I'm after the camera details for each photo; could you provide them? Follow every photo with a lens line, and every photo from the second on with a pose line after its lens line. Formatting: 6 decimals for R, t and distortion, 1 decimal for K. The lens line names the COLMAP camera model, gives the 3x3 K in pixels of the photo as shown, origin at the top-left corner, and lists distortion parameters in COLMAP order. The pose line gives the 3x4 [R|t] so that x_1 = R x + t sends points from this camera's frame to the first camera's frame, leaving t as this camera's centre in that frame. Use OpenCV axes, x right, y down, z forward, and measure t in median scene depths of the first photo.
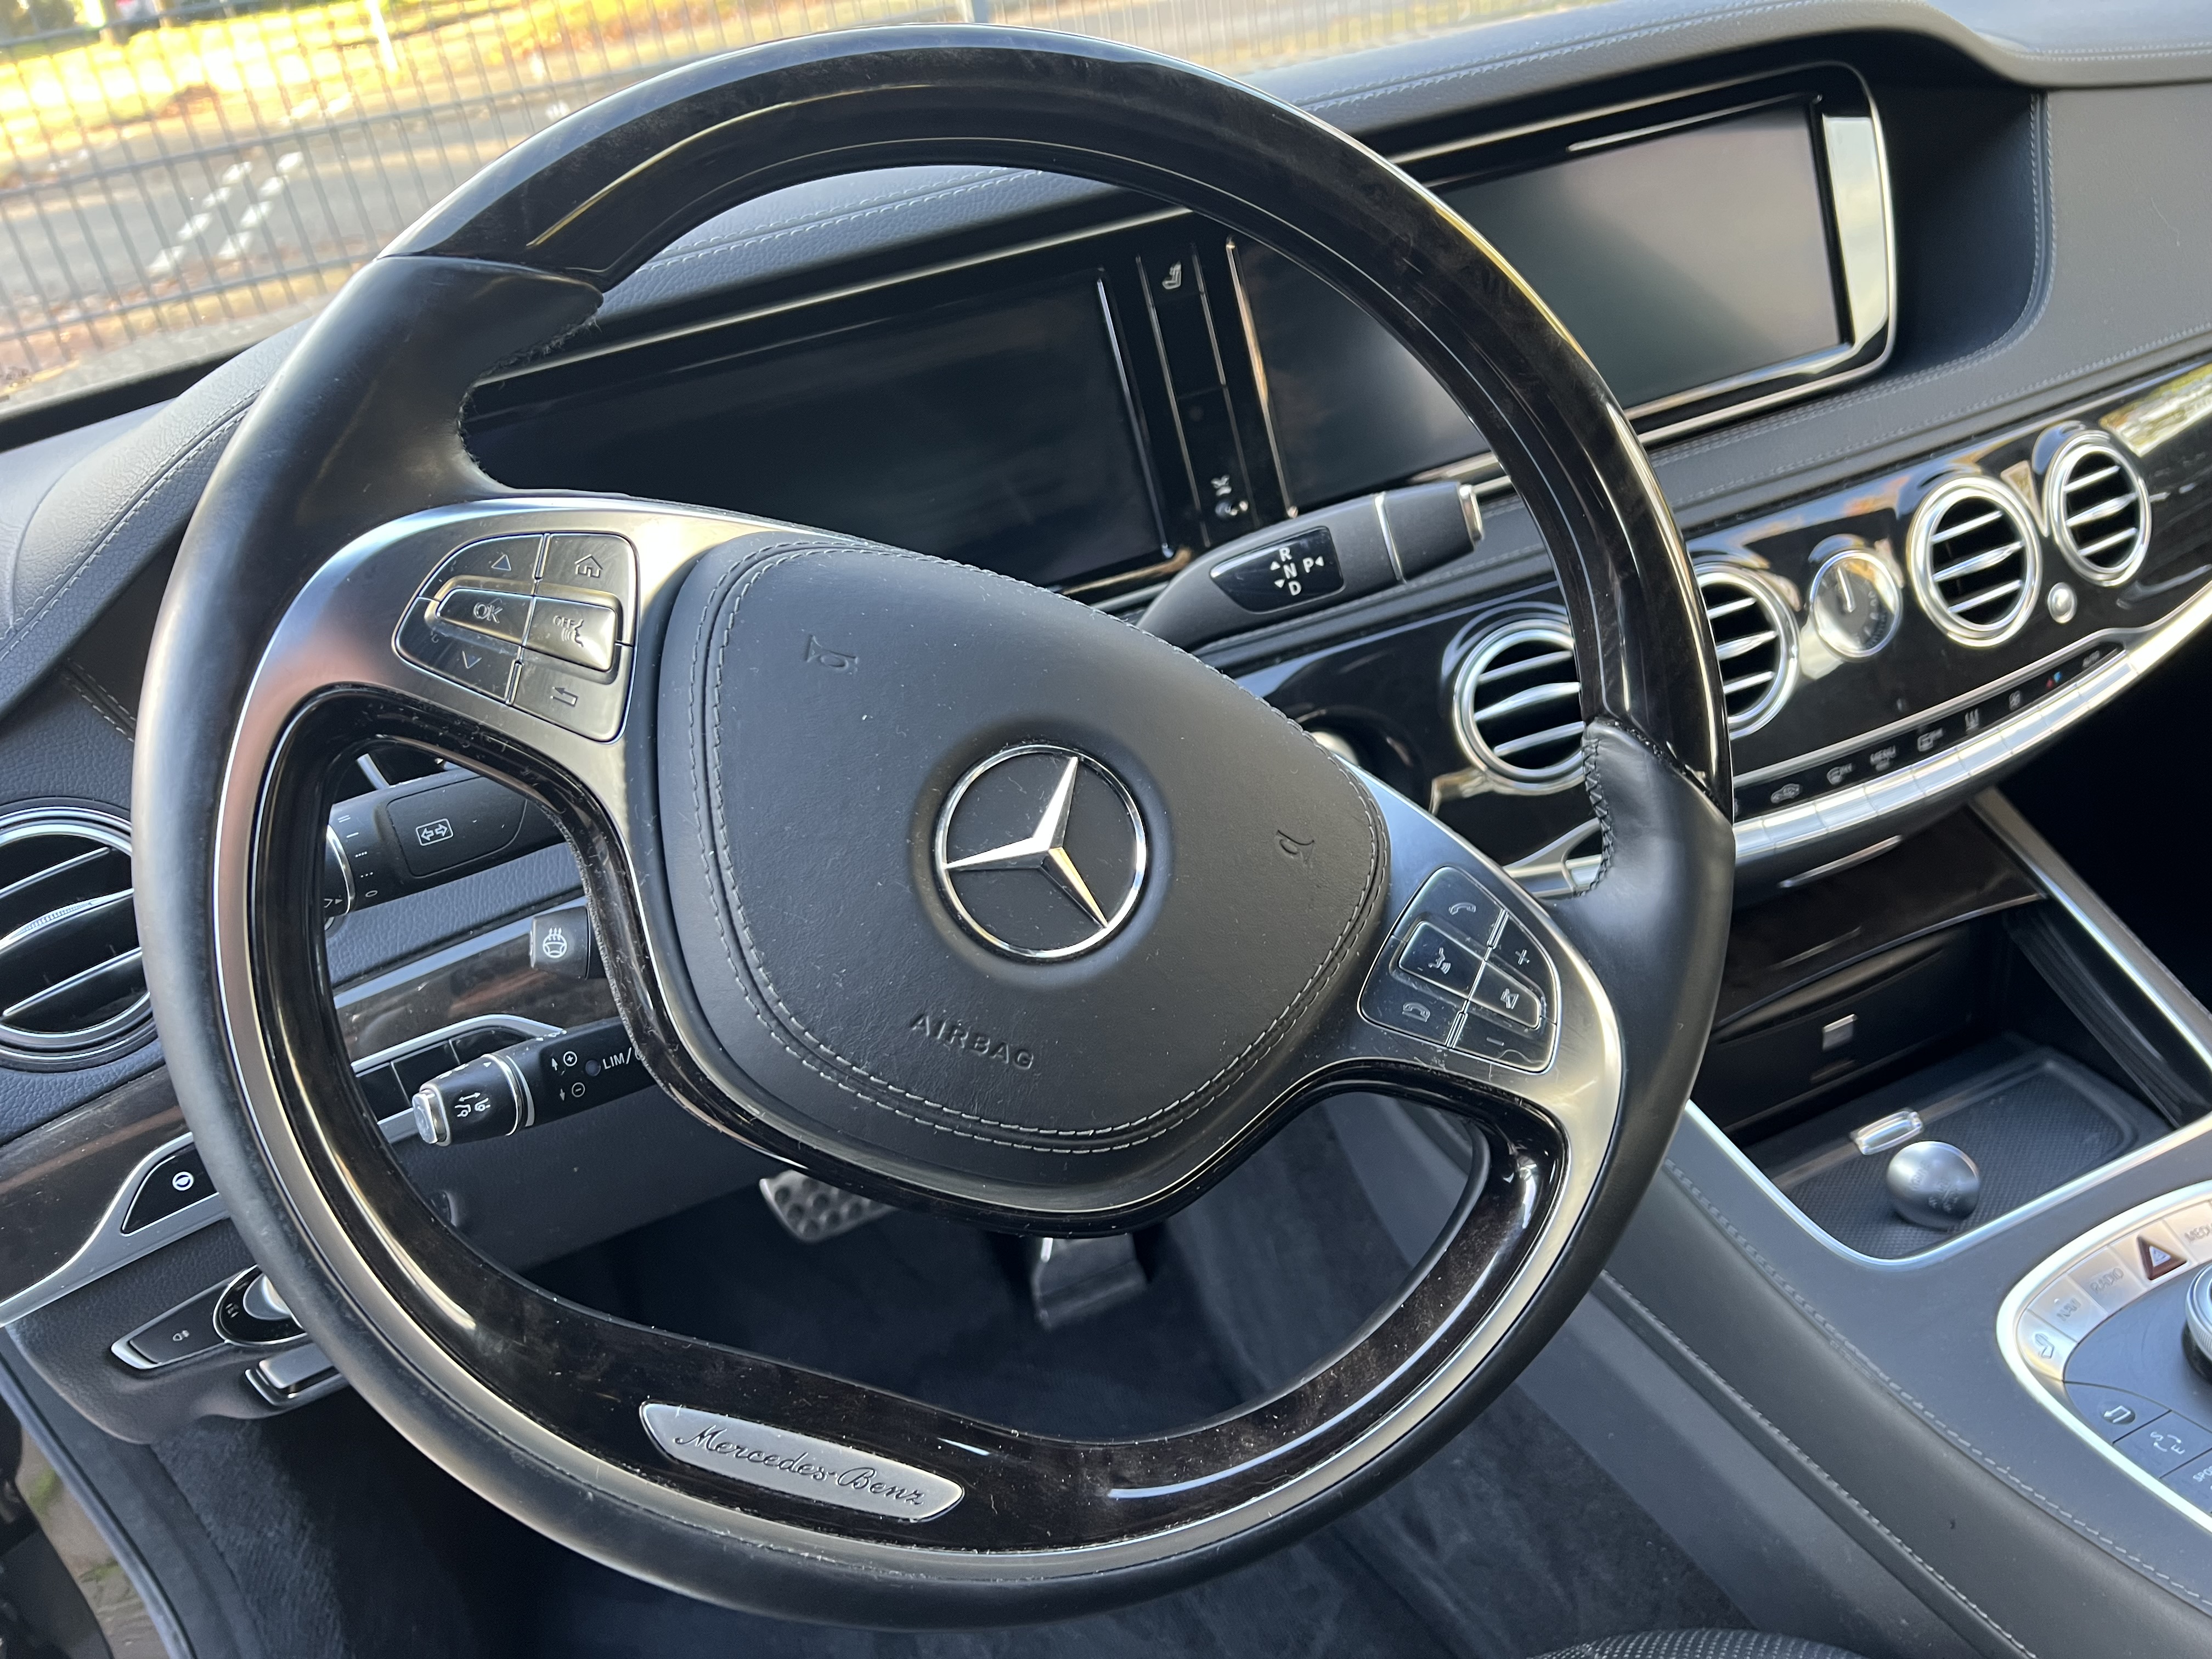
lens RADIAL K [[1653.9, 0, 1083.7], [0, 1653.9, 844.8], [0, 0, 1]] dist [0.026401, -0.029256]
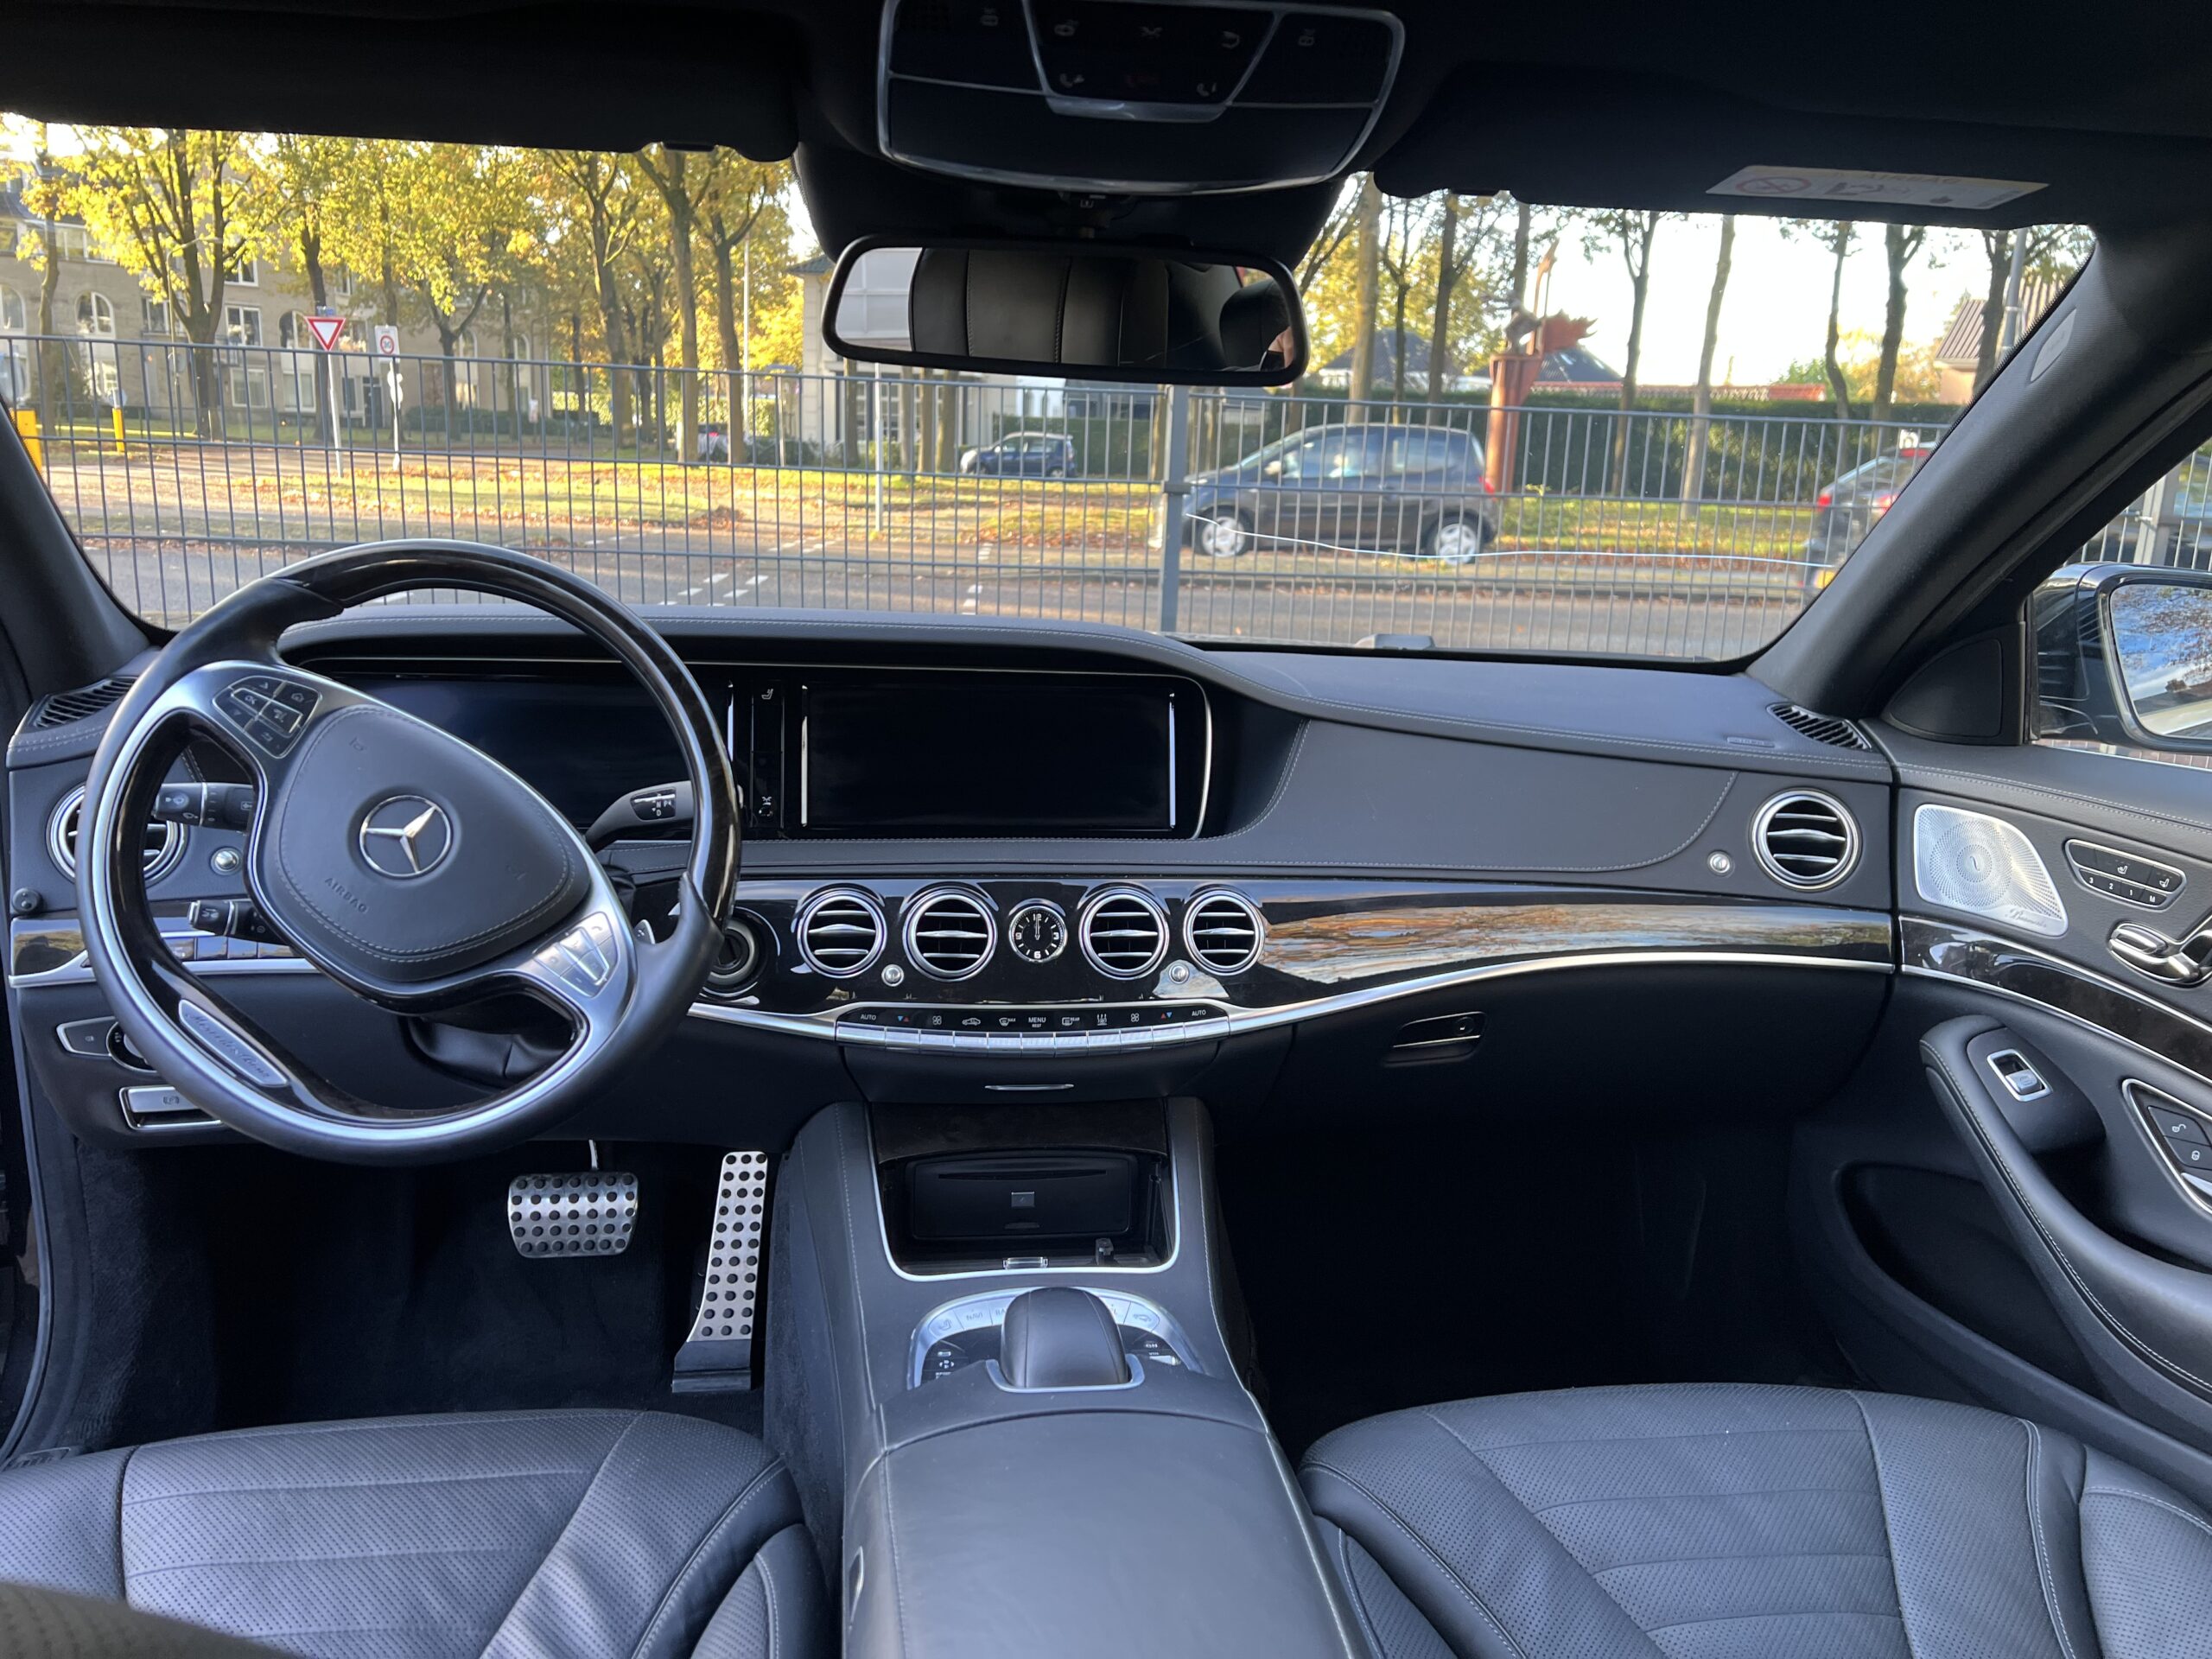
lens RADIAL K [[1653.9, 0, 1121.6], [0, 1653.9, 842.1], [0, 0, 1]] dist [0.026401, -0.029256]
pose [[0.949351, 0.235154, -0.208411, 0.786290], [-0.286114, 0.921111, -0.263995, 0.187839], [0.129891, 0.310253, 0.941738, -0.639310]]
